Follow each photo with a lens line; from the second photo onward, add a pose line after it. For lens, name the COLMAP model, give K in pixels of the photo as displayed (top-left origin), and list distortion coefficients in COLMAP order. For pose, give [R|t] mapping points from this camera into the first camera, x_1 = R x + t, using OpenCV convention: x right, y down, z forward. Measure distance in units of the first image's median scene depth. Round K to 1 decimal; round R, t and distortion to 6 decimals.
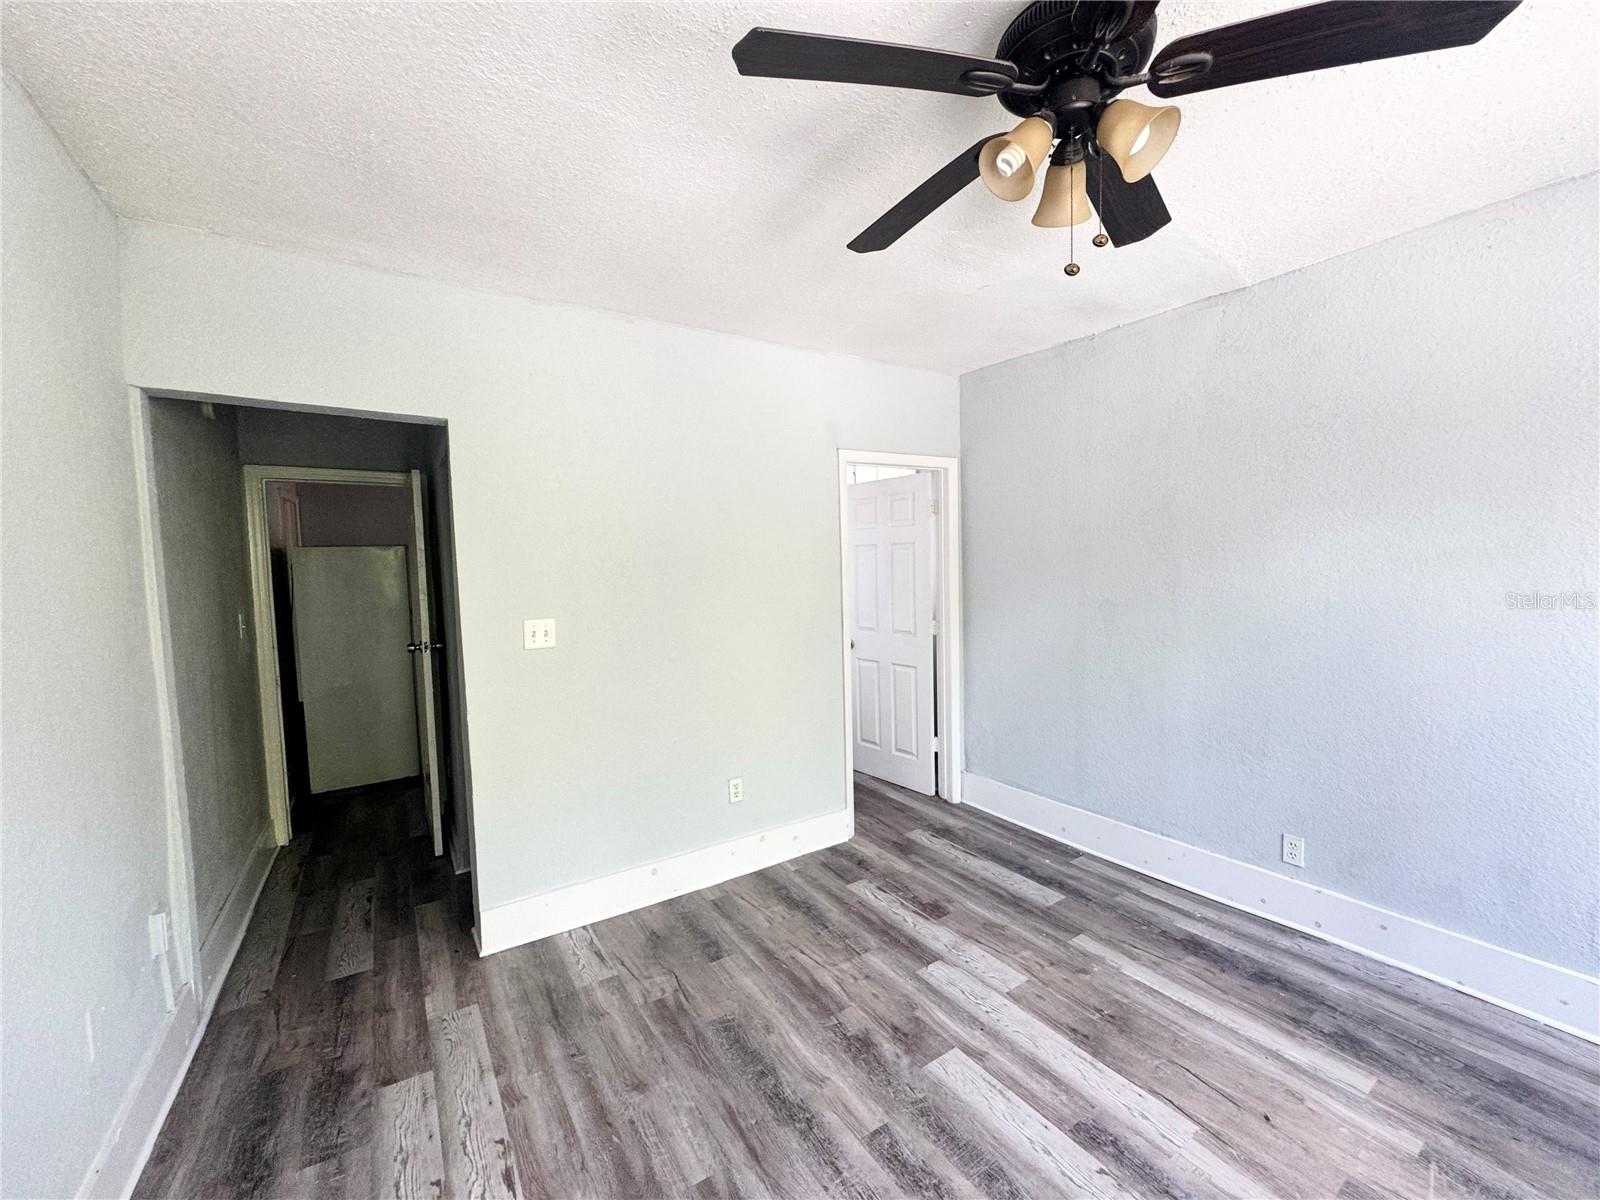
lens RADIAL K [[641.2, 0, 801.0], [0, 641.2, 595.0], [0, 0, 1]] dist [-0.002466, -0.000092]
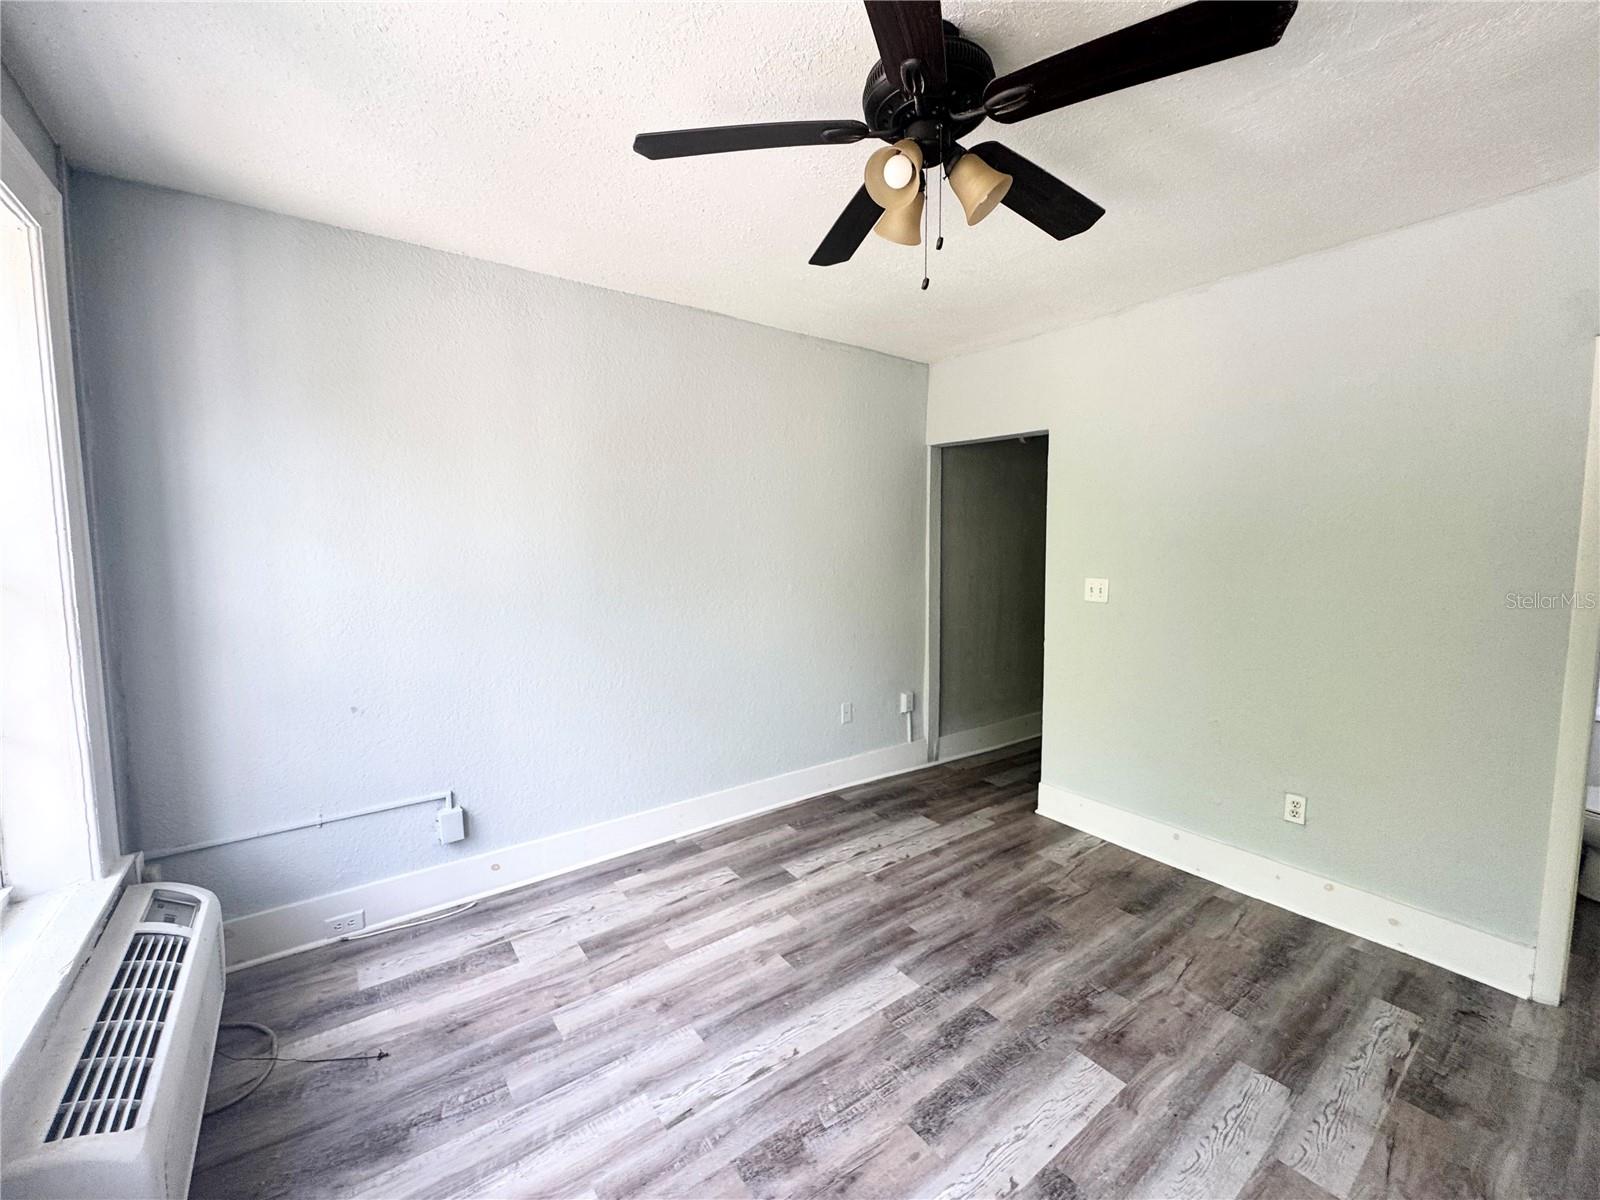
lens RADIAL K [[641.2, 0, 800.7], [0, 641.2, 602.3], [0, 0, 1]] dist [-0.002466, -0.000092]
pose [[0.058906, 0.116685, -0.991421, 0.941694], [-0.048781, 0.992295, 0.113890, -0.036276], [0.997071, 0.041654, 0.064144, 0.426163]]
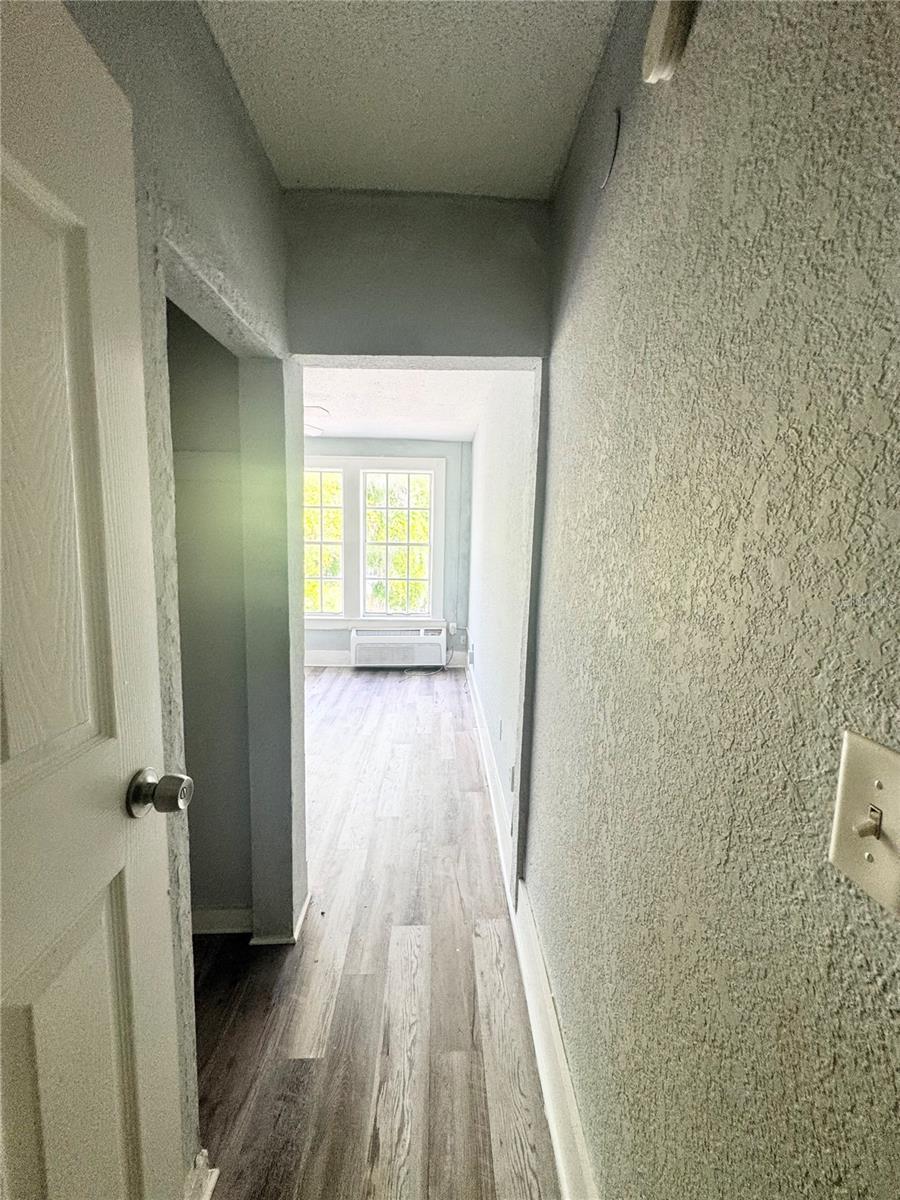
lens RADIAL K [[480.9, 0, 451.1], [0, 480.9, 596.2], [0, 0, 1]] dist [-0.002466, -0.000092]
pose [[-0.852524, -0.053363, 0.519957, -1.254011], [0.026745, 0.989018, 0.145354, -0.048772], [-0.522003, 0.137824, -0.841735, 1.706798]]
